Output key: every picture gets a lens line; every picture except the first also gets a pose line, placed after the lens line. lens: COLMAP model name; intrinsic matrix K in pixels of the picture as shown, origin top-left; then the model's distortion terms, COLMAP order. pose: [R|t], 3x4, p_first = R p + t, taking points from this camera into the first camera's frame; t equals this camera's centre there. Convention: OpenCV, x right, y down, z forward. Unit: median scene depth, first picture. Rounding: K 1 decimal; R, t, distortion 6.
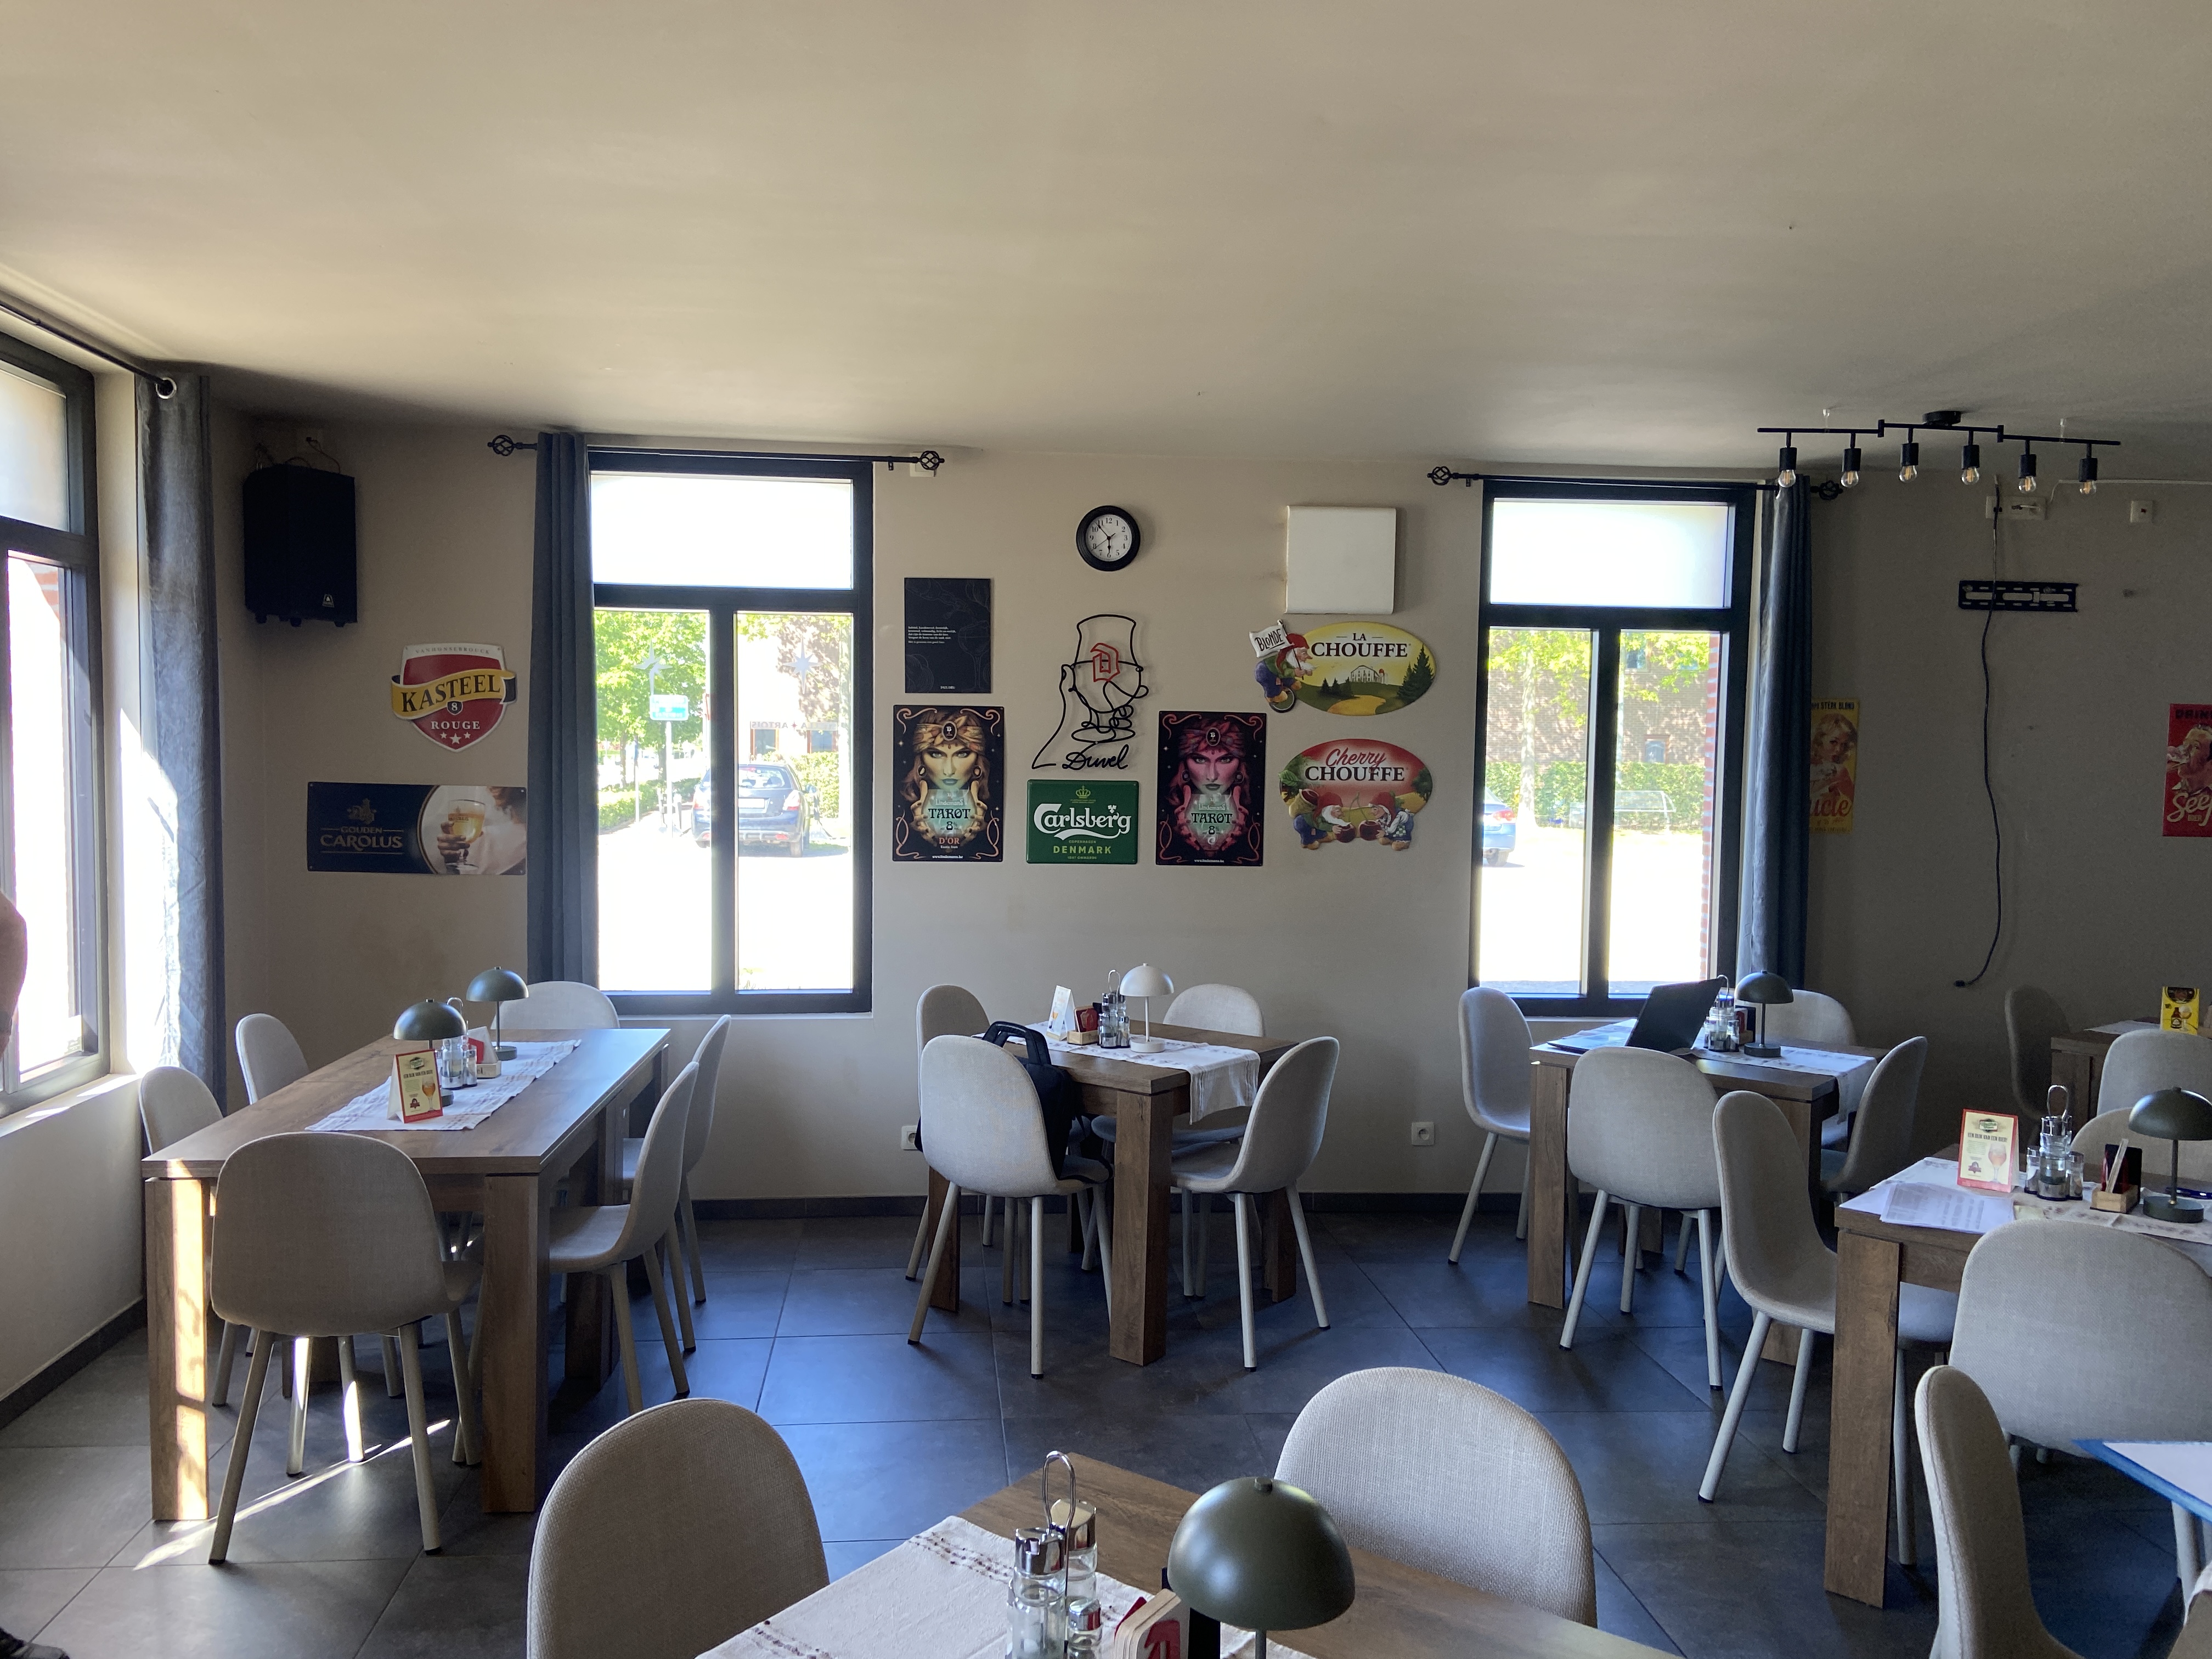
lens RADIAL K [[1676.3, 0, 1075.0], [0, 1676.3, 846.5], [0, 0, 1]] dist [0.132304, -0.159864]
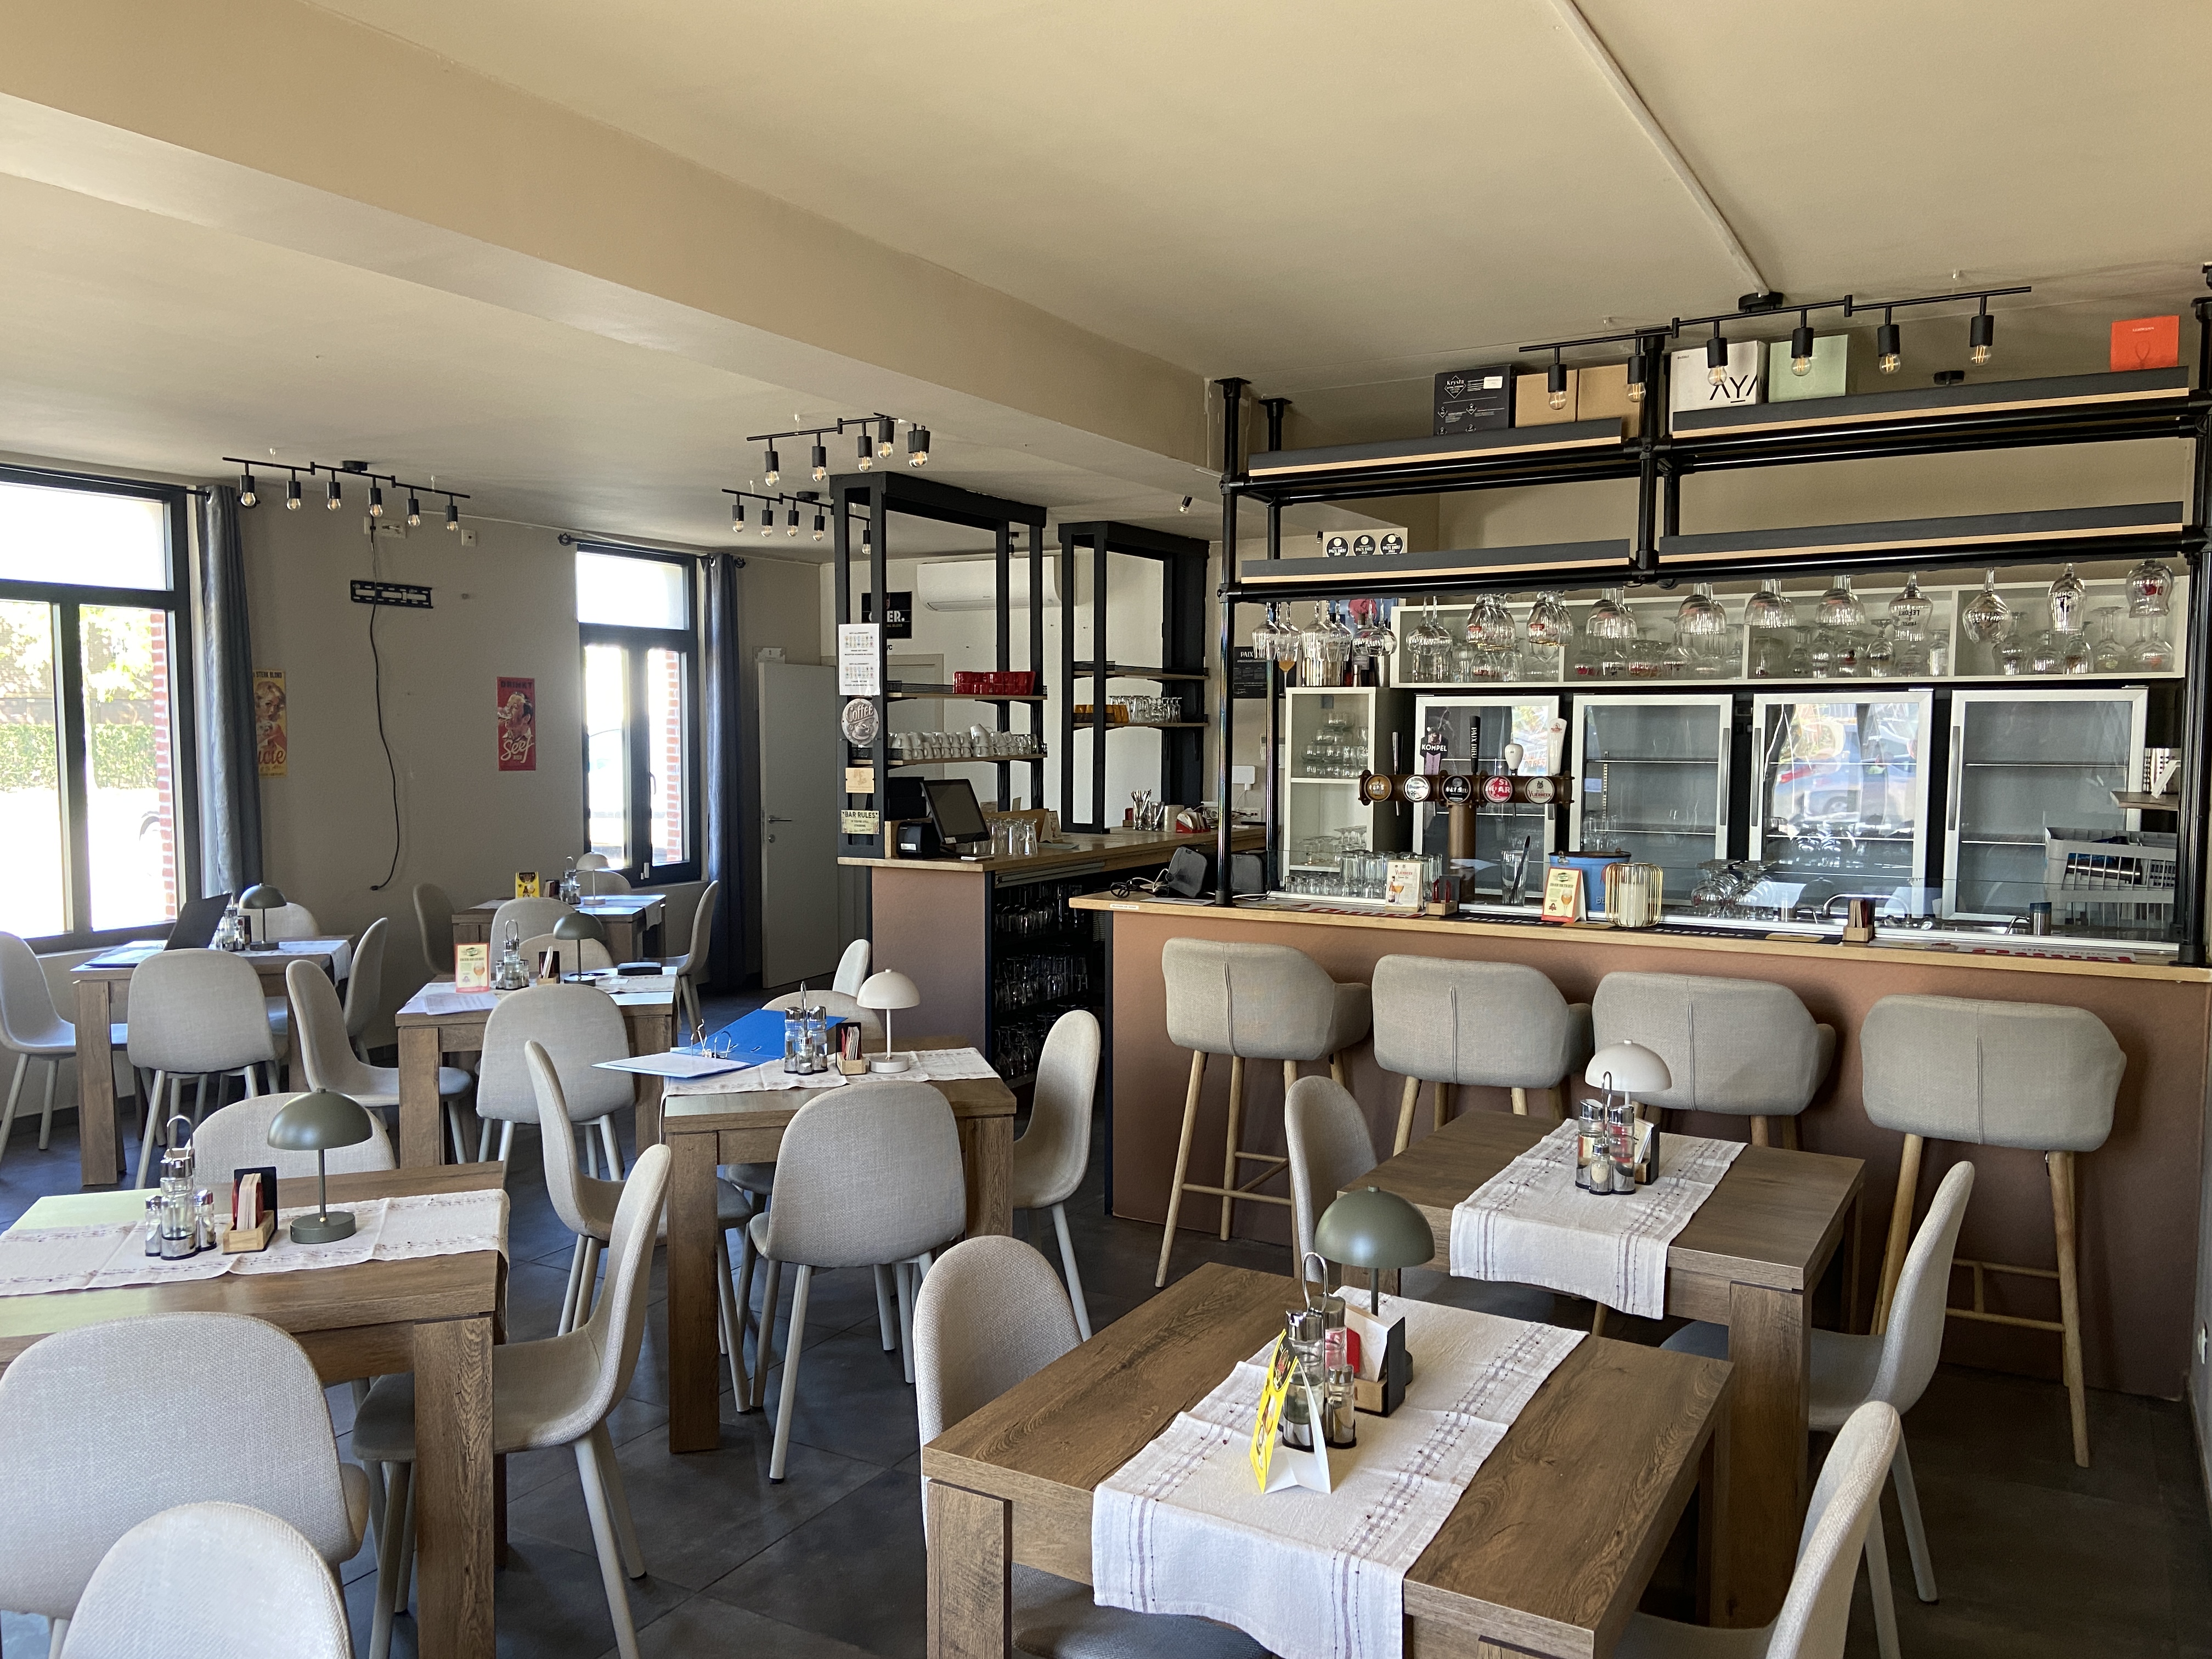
lens RADIAL K [[1676.3, 0, 1075.0], [0, 1676.3, 846.5], [0, 0, 1]] dist [0.132304, -0.159864]
pose [[0.585842, -0.074721, 0.806973, -0.227752], [0.055183, 0.997107, 0.052264, 0.009642], [-0.808544, 0.013913, 0.588271, -0.207998]]
